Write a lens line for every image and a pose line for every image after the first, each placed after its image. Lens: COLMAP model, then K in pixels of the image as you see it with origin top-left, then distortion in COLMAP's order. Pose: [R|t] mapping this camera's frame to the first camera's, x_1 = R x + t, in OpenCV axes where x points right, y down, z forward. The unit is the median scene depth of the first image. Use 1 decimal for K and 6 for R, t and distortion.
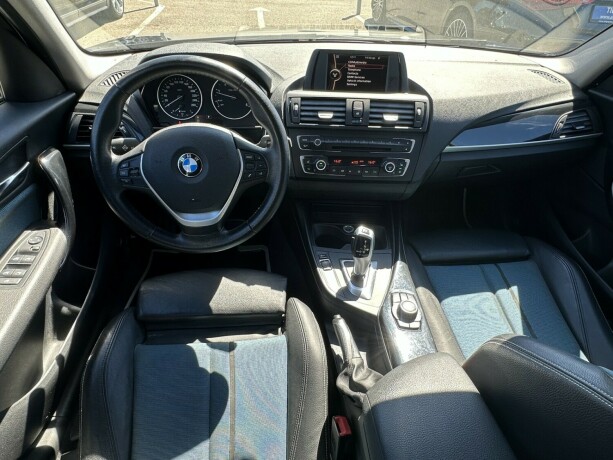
lens RADIAL K [[366.6, 0, 303.5], [0, 366.6, 233.0], [0, 0, 1]] dist [-0.006294, 0.000679]
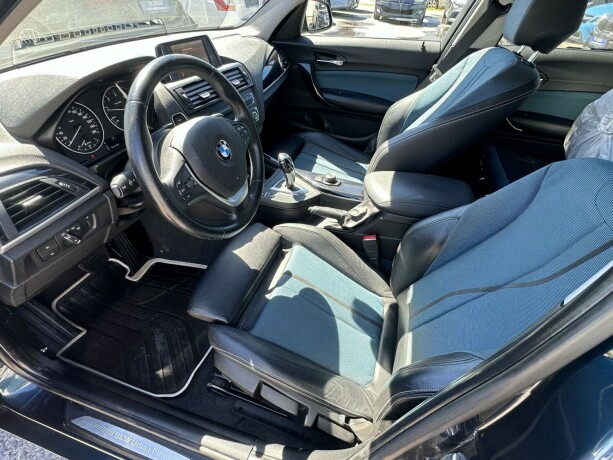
lens RADIAL K [[297.8, 0, 304.2], [0, 297.8, 229.5], [0, 0, 1]] dist [-0.004109, 0.000139]
pose [[0.399741, -0.609503, 0.684626, -0.759870], [0.552112, 0.756310, 0.350953, -0.144178], [-0.731697, 0.237700, 0.638842, 0.222767]]
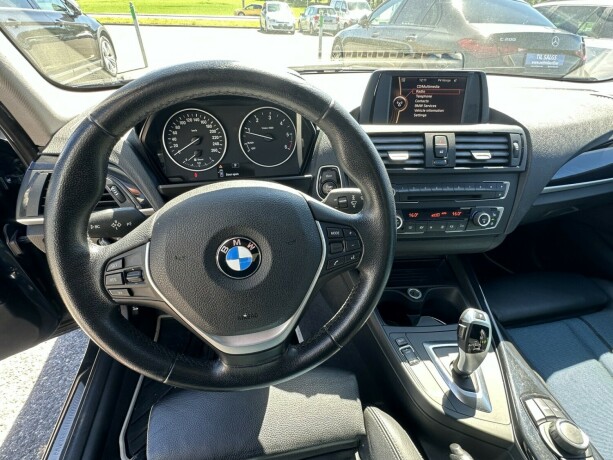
lens RADIAL K [[297.8, 0, 303.2], [0, 297.8, 233.8], [0, 0, 1]] dist [-0.004109, 0.000139]
pose [[0.994258, -0.068288, 0.082384, -0.190987], [0.072189, 0.996360, -0.045335, -0.149547], [-0.078988, 0.051022, 0.995569, 0.419388]]
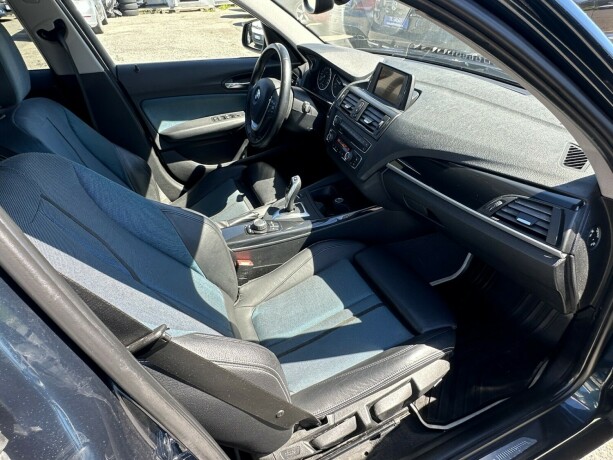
lens RADIAL K [[366.6, 0, 306.7], [0, 366.6, 227.2], [0, 0, 1]] dist [-0.006294, 0.000679]
pose [[0.302709, 0.511254, -0.804355, 1.333742], [-0.572177, 0.772426, 0.275628, -0.257955], [0.762221, 0.376799, 0.526348, 0.329019]]
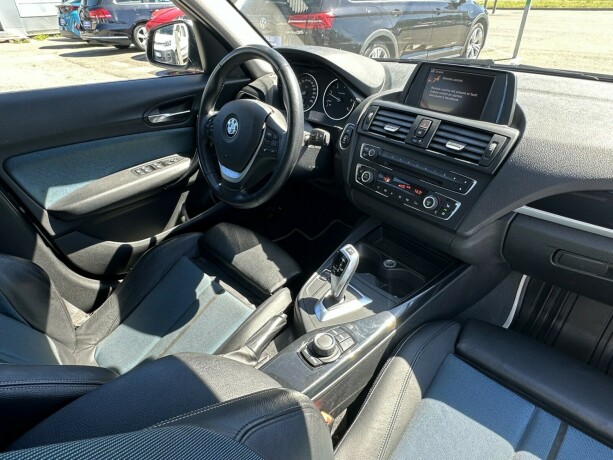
lens RADIAL K [[366.6, 0, 302.6], [0, 366.6, 235.4], [0, 0, 1]] dist [-0.006294, 0.000679]
pose [[0.639273, 0.380325, -0.668343, 0.631484], [-0.452936, 0.888596, 0.072426, -0.045889], [0.621433, 0.256417, 0.740319, 0.244442]]
